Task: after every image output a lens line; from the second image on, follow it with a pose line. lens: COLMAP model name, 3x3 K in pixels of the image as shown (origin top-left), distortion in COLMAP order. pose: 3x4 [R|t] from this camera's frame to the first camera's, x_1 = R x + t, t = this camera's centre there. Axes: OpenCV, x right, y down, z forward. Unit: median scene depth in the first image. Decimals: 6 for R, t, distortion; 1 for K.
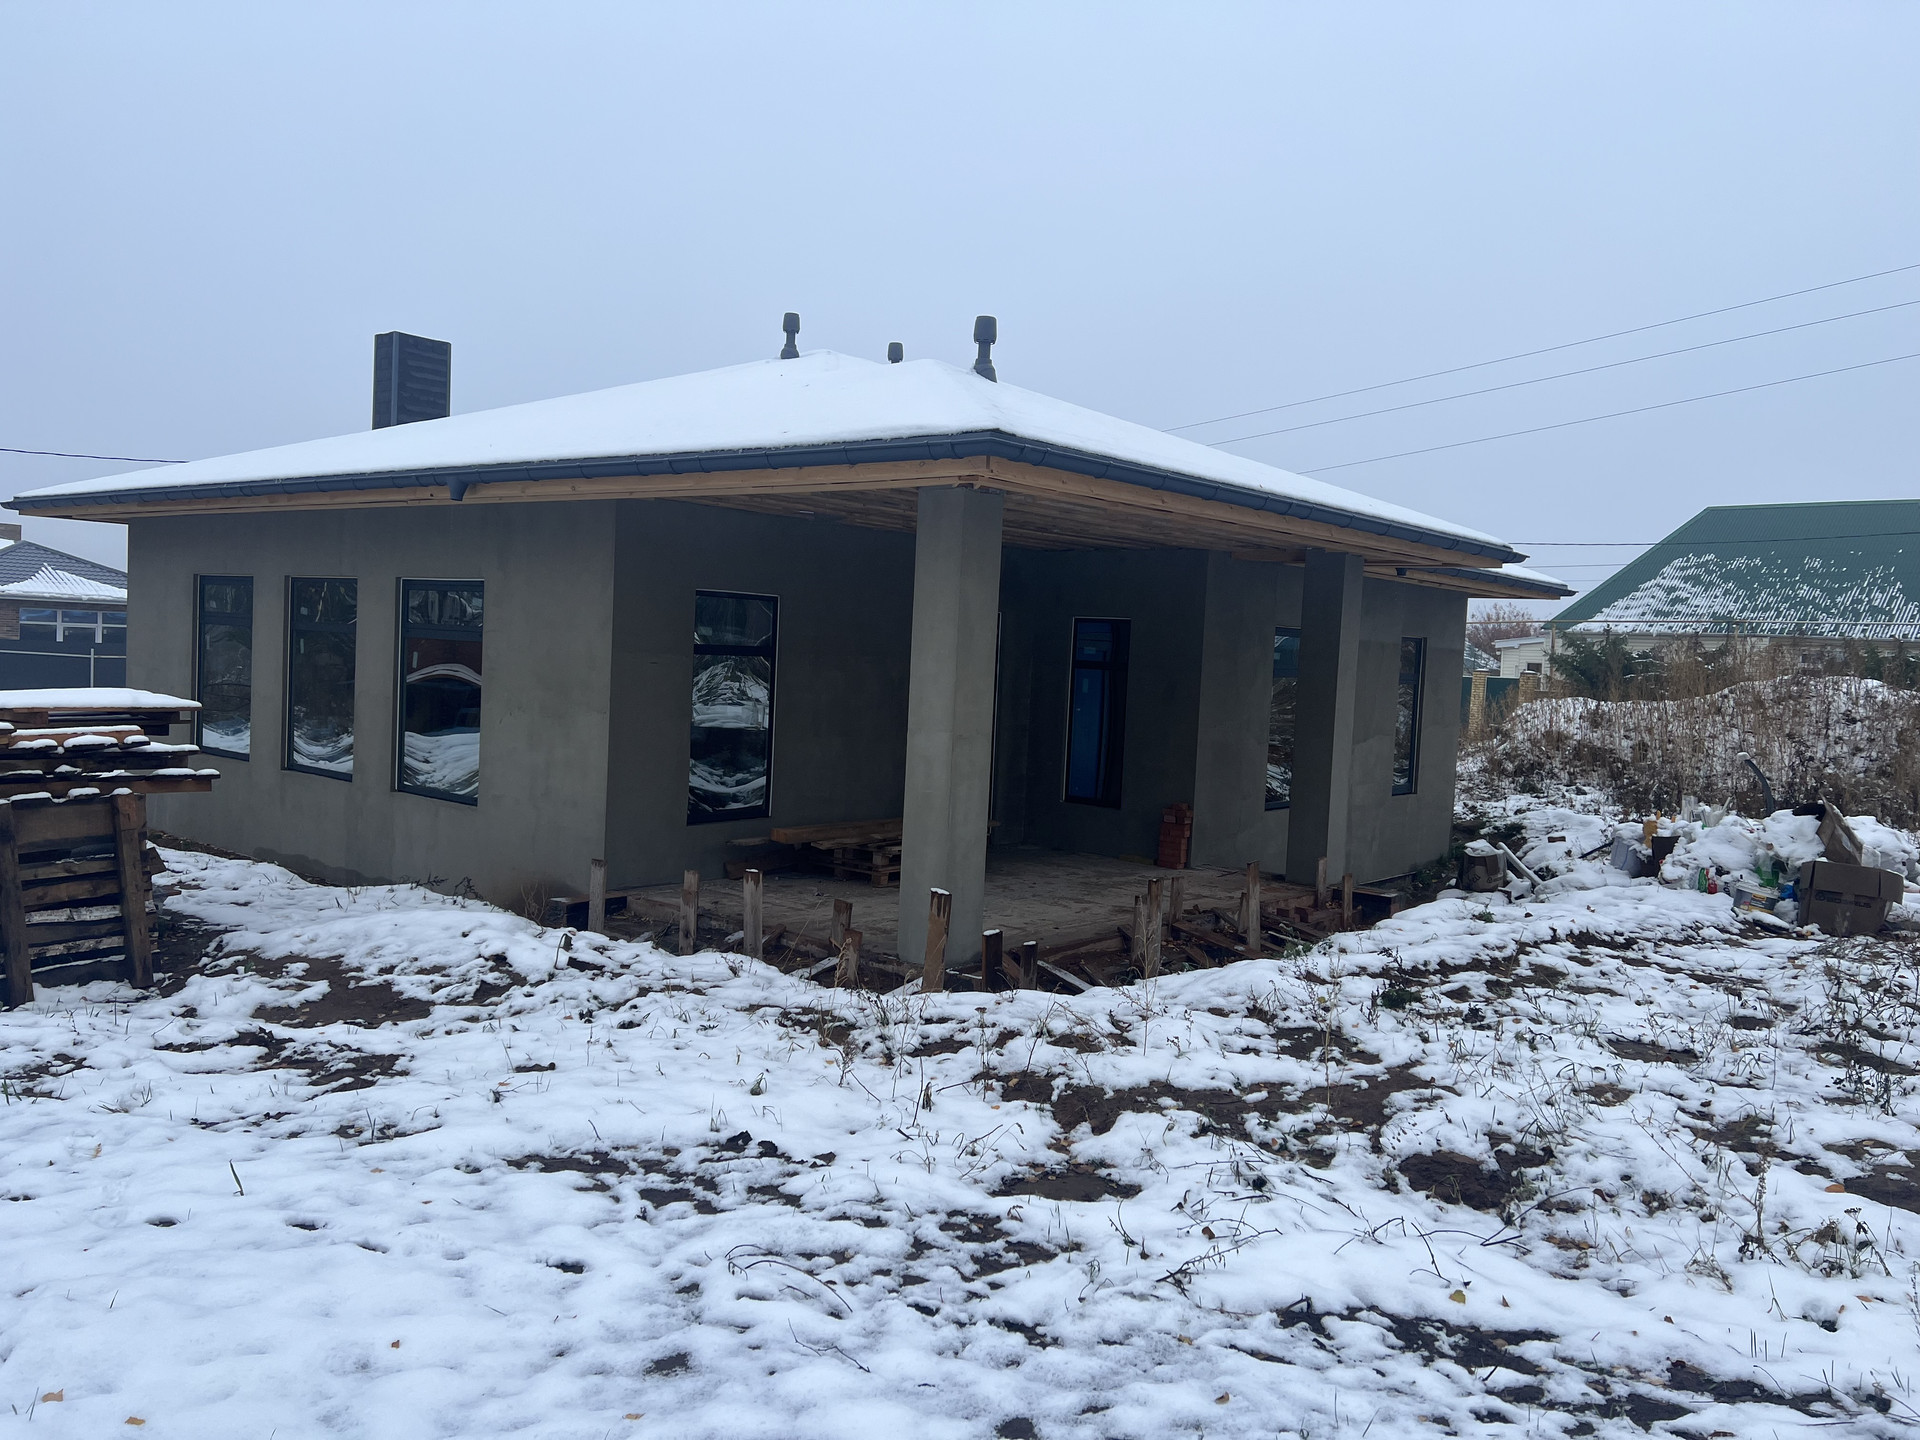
lens RADIAL K [[1432.1, 0, 960.0], [0, 1432.1, 720.0], [0, 0, 1]] dist [0.049368, -0.049606]
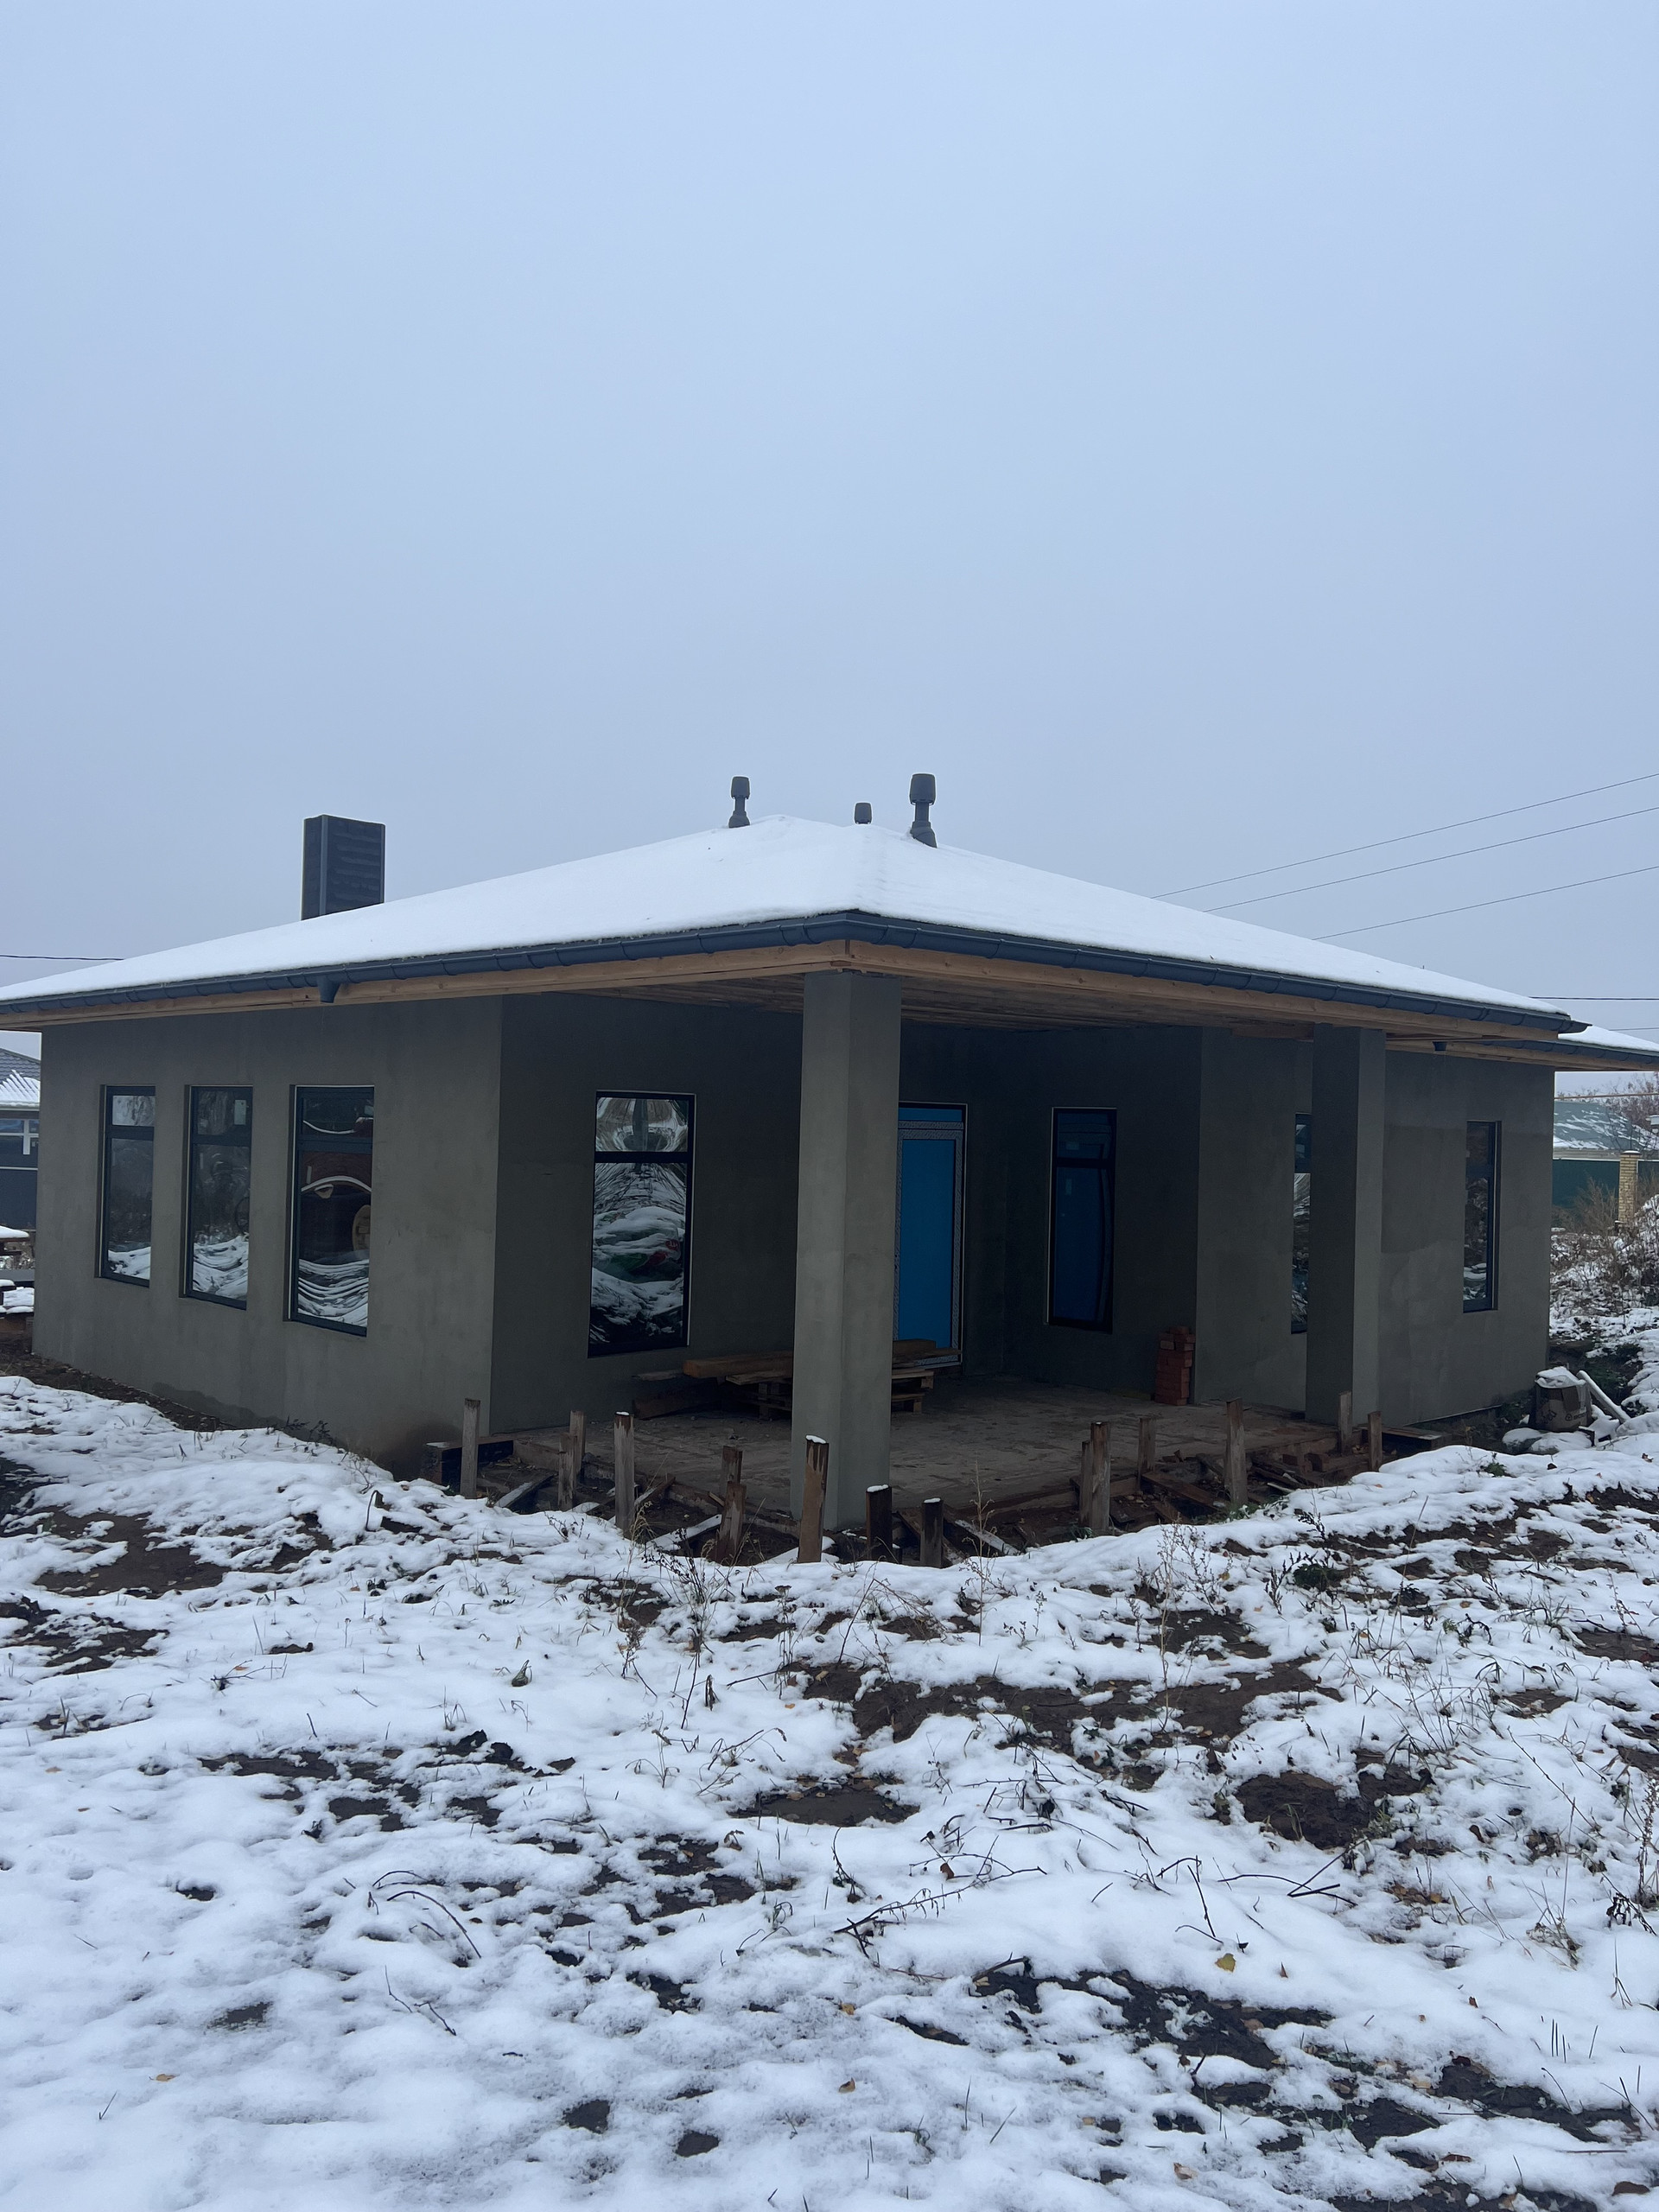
lens RADIAL K [[1650.0, 0, 832.0], [0, 1650.0, 1108.7], [0, 0, 1]] dist [0.049368, -0.049606]
pose [[0.992824, -0.023938, -0.117168, 0.144466], [0.015993, 0.997537, -0.068293, -0.012924], [0.118514, 0.065929, 0.990761, 0.004156]]
